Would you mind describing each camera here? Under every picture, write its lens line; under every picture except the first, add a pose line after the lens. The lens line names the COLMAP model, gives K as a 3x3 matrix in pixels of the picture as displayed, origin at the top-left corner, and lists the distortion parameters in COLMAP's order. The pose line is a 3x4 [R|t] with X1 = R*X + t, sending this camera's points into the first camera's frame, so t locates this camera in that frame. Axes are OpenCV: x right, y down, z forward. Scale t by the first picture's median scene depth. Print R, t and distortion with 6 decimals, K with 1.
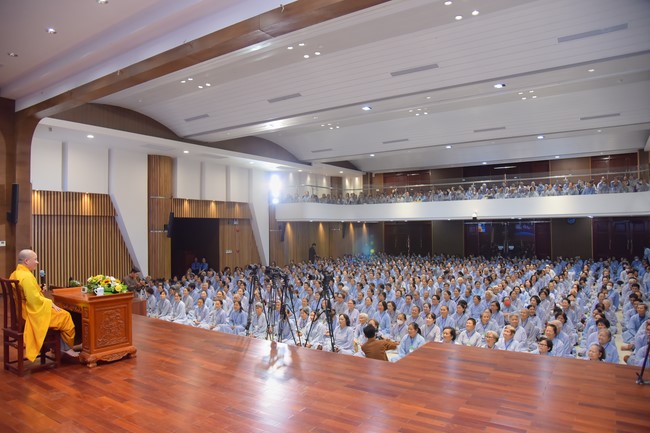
lens RADIAL K [[450.5, 0, 326.7], [0, 450.5, 219.6], [0, 0, 1]] dist [-0.077522, 0.017438]
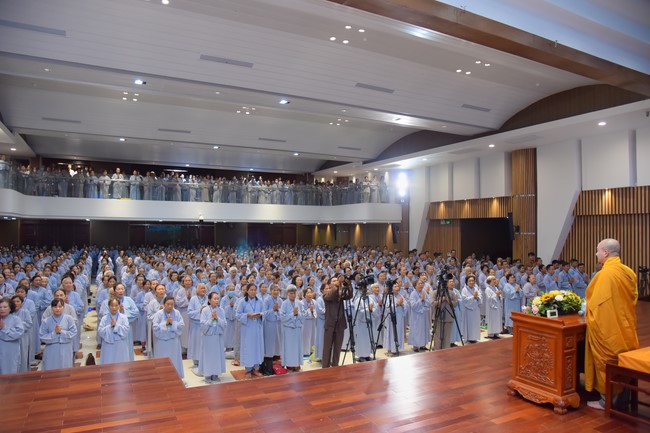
lens RADIAL K [[450.5, 0, 324.6], [0, 450.5, 220.1], [0, 0, 1]] dist [-0.077522, 0.017438]
pose [[0.478945, 0.035485, 0.877127, -0.393197], [-0.032443, 0.999216, -0.022709, 0.008894], [-0.877245, -0.017581, 0.479721, 0.276273]]
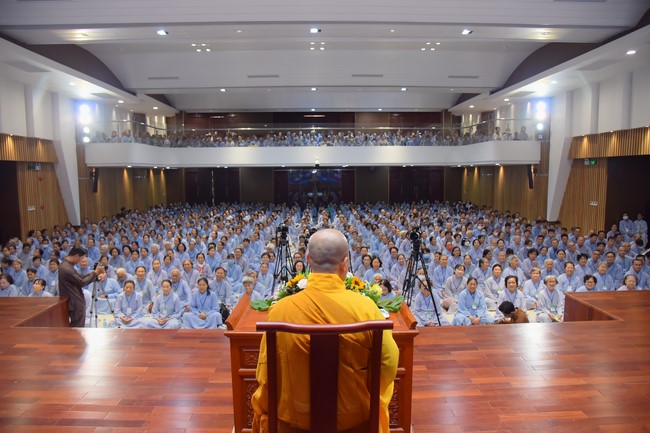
lens RADIAL K [[450.5, 0, 322.8], [0, 450.5, 221.6], [0, 0, 1]] dist [-0.077522, 0.017438]
pose [[0.821862, -0.053684, 0.567151, -0.221440], [-0.015705, 0.993037, 0.116755, 0.003552], [-0.569470, -0.104864, 0.815296, 0.164147]]
